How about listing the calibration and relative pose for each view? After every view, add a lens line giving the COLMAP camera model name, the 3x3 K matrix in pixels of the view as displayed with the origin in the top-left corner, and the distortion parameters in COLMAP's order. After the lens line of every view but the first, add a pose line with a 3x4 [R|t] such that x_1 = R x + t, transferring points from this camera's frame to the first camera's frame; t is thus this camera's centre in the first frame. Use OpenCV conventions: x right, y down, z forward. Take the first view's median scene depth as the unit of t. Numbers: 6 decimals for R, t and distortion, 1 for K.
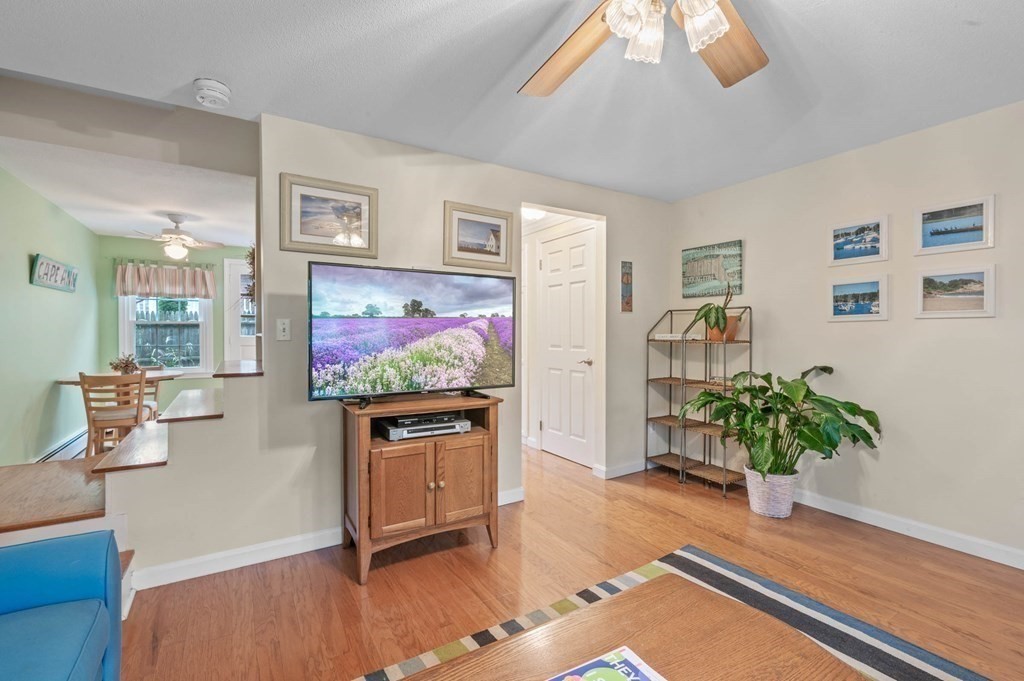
lens RADIAL K [[448.0, 0, 508.9], [0, 448.0, 338.3], [0, 0, 1]] dist [-0.009783, -0.000731]
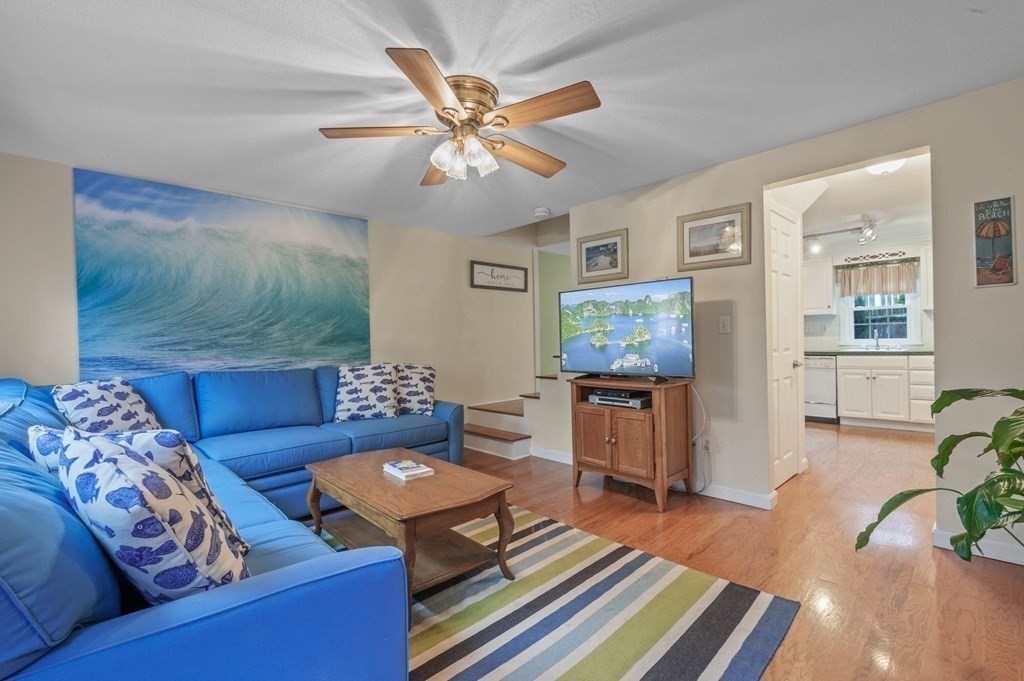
lens RADIAL K [[448.0, 0, 512.0], [0, 448.0, 343.0], [0, 0, 1]] dist [-0.009783, -0.000731]
pose [[0.209372, 0.001141, -0.977835, 0.903605], [0.006414, 0.999976, 0.002540, 0.015405], [0.977815, -0.006804, 0.209360, 0.327355]]
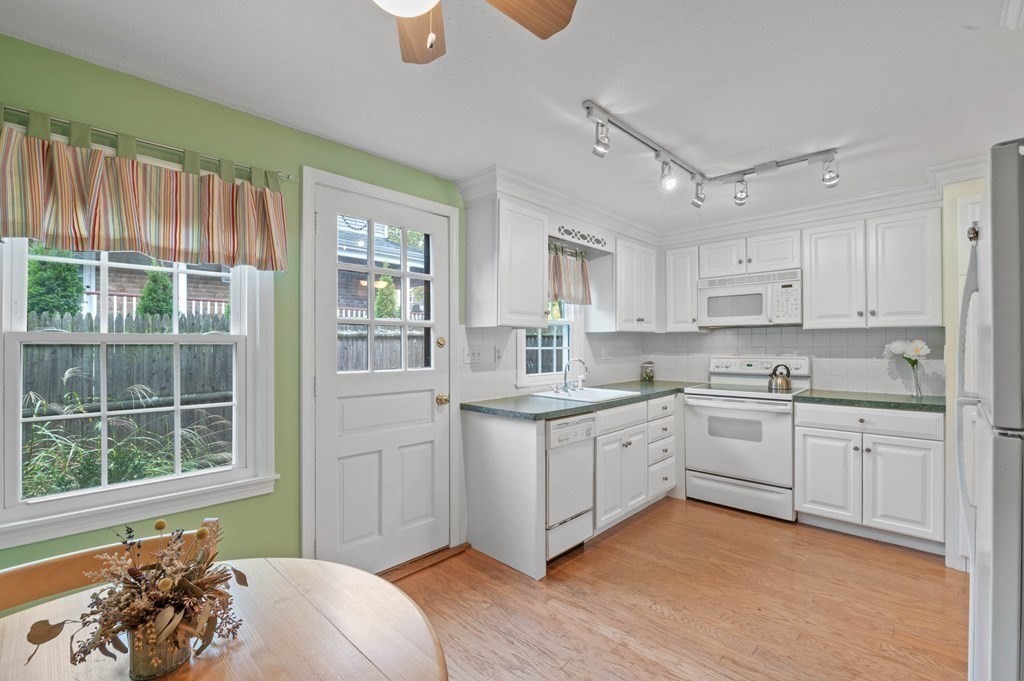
lens RADIAL K [[448.0, 0, 520.2], [0, 448.0, 343.2], [0, 0, 1]] dist [-0.009783, -0.000731]
pose [[0.968683, 0.000966, 0.248298, -1.122330], [0.003875, 0.999812, -0.019005, -0.047778], [-0.248270, 0.019371, 0.968497, 1.202785]]
